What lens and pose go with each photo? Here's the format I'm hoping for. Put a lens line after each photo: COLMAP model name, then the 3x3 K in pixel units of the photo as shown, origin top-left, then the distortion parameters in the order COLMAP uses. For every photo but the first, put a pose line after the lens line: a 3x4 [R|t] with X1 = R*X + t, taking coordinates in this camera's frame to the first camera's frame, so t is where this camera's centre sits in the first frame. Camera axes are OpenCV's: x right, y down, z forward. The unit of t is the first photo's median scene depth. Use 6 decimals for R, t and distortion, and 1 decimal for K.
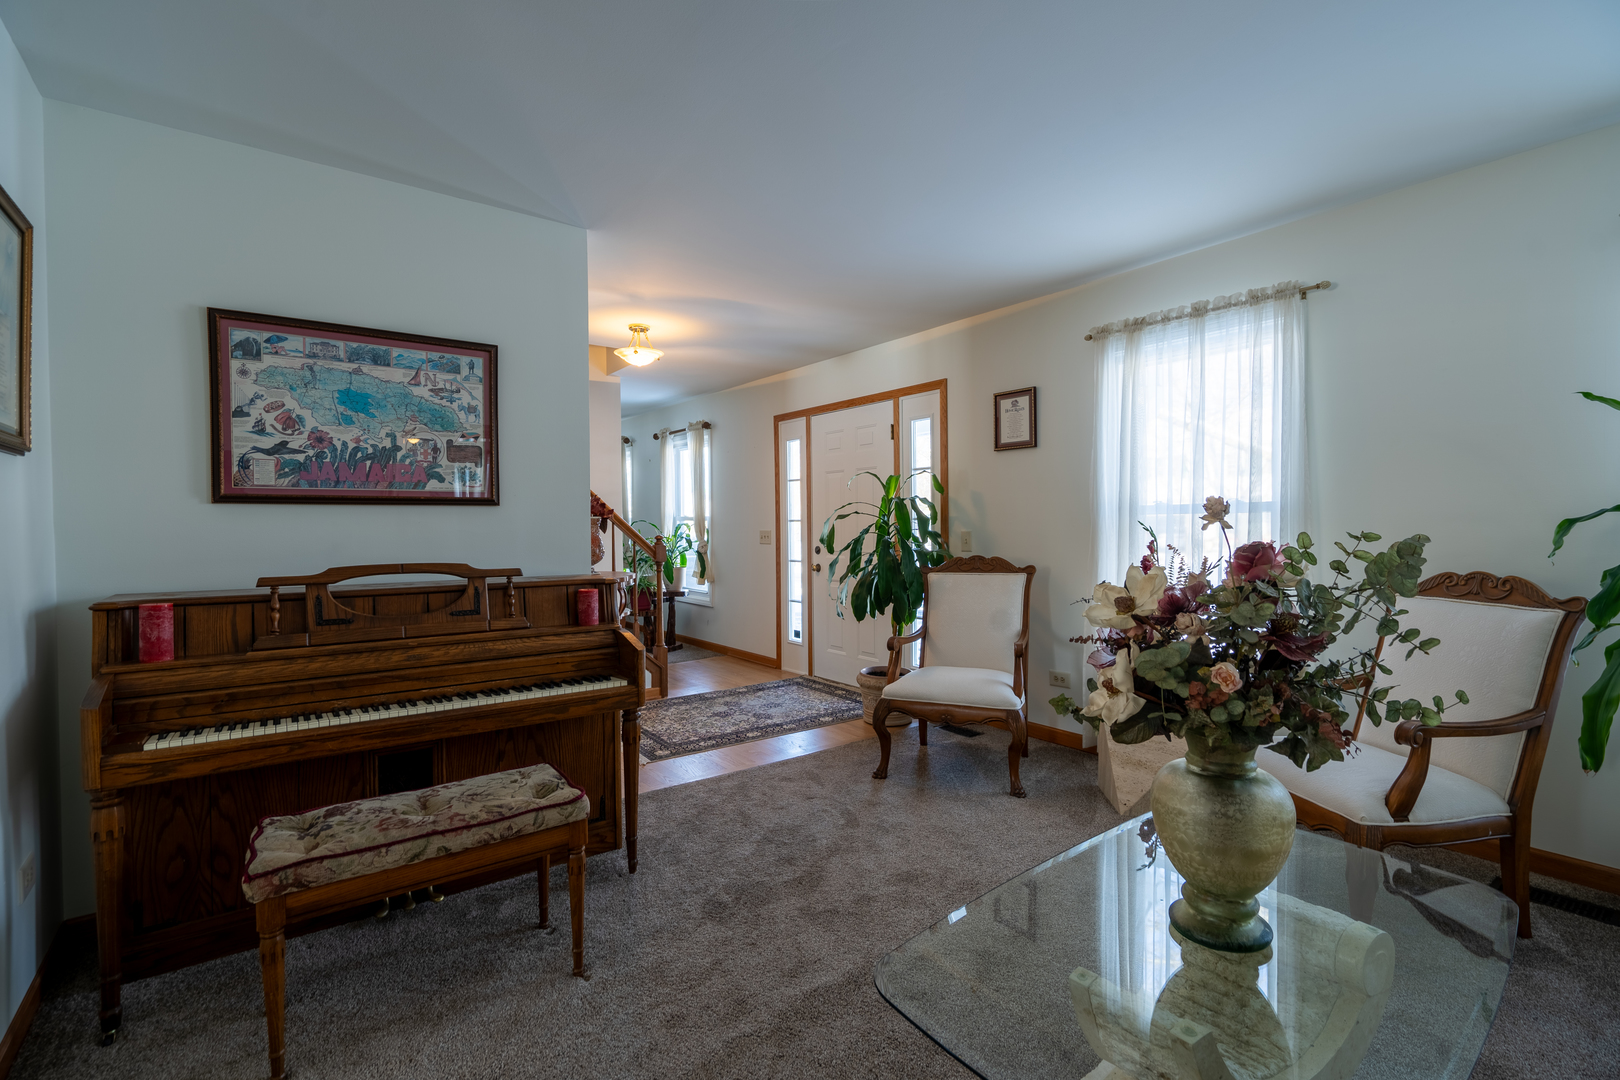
lens RADIAL K [[740.2, 0, 808.0], [0, 740.2, 539.9], [0, 0, 1]] dist [-0.005030, 0.004188]
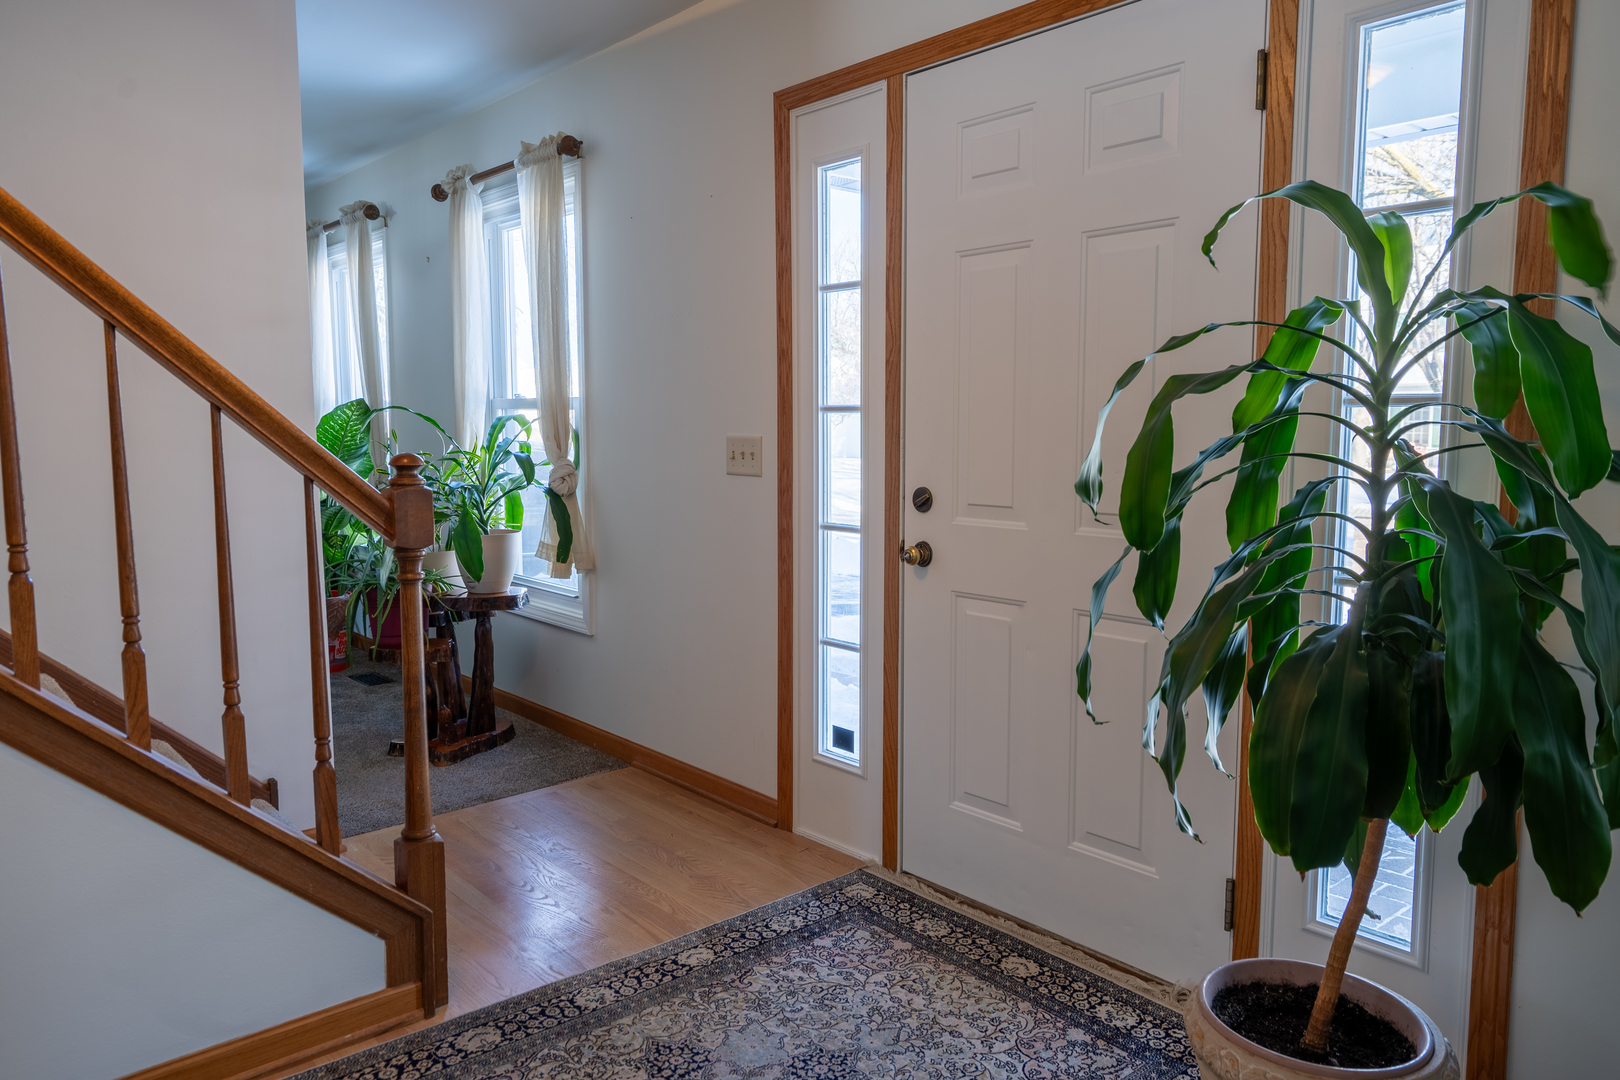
lens RADIAL K [[1105.9, 0, 816.3], [0, 1105.9, 537.9], [0, 0, 1]] dist [0.016578, -0.006881]
pose [[0.996484, 0.000548, 0.083776, -0.061471], [-0.007385, 0.996661, 0.081319, -0.007148], [-0.083452, -0.081651, 0.993161, 0.428372]]
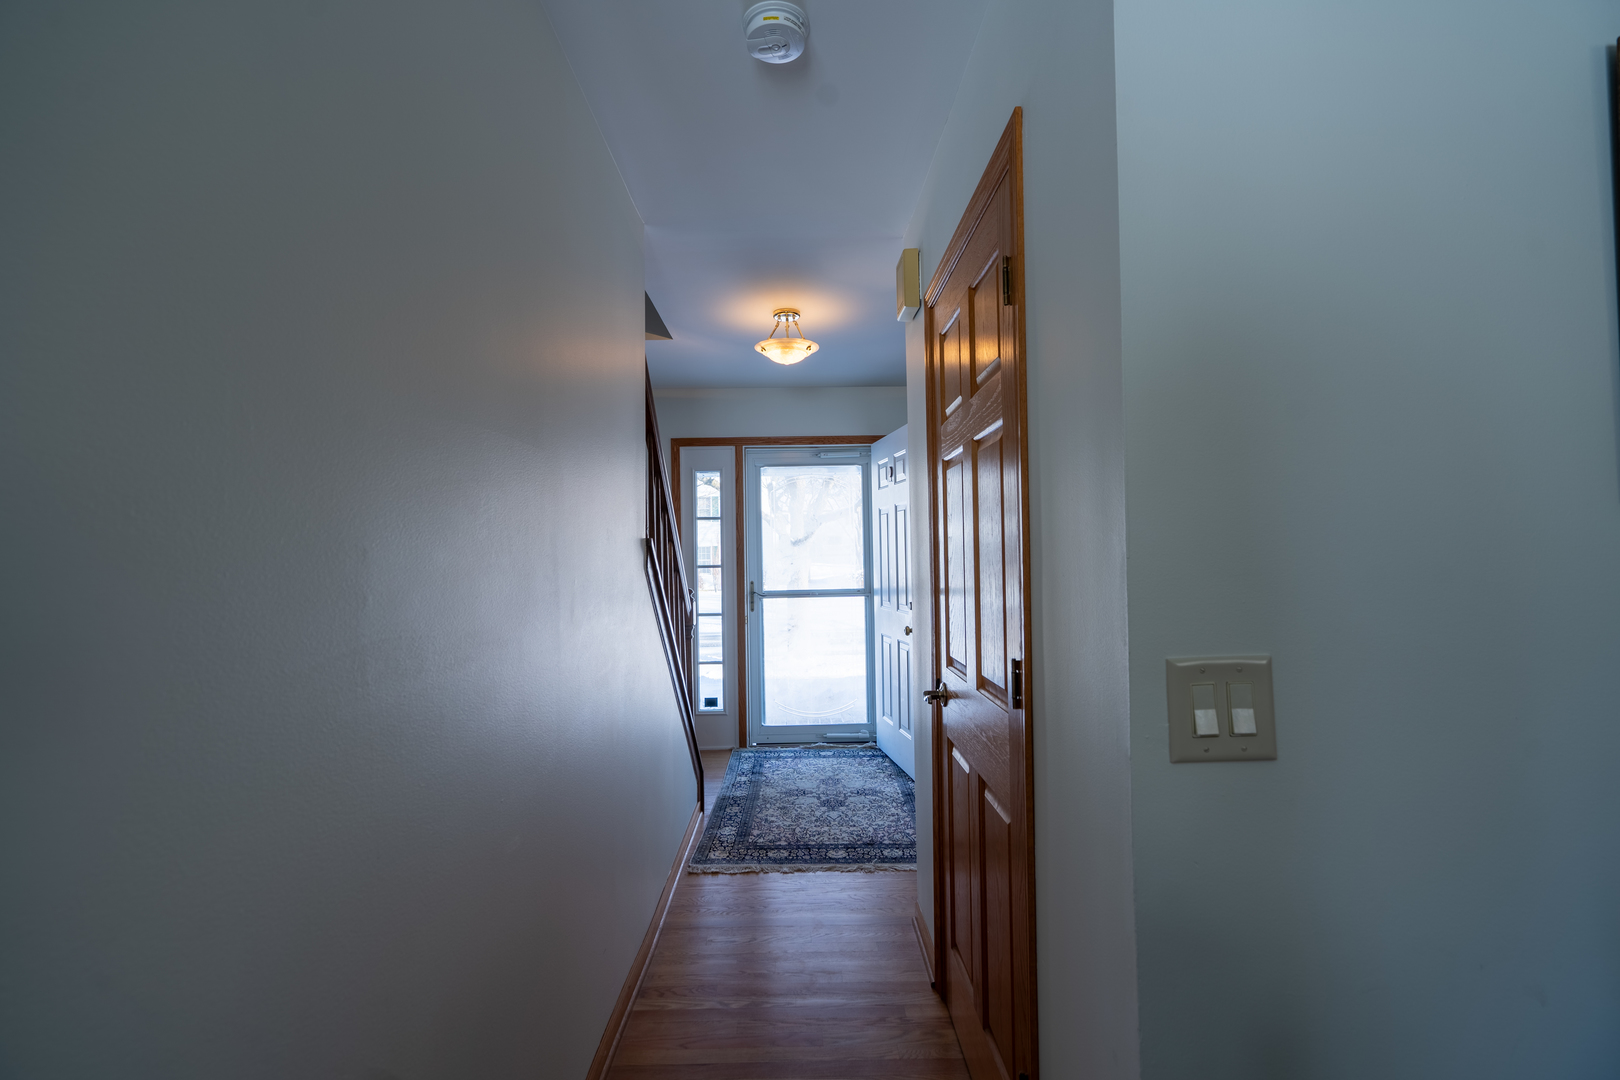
lens RADIAL K [[740.2, 0, 807.0], [0, 740.2, 540.6], [0, 0, 1]] dist [-0.005030, 0.004188]
pose [[0.578062, 0.015143, 0.815852, -0.552801], [0.023352, 0.999111, -0.035090, -0.020140], [-0.815659, 0.039336, 0.577195, 0.364370]]
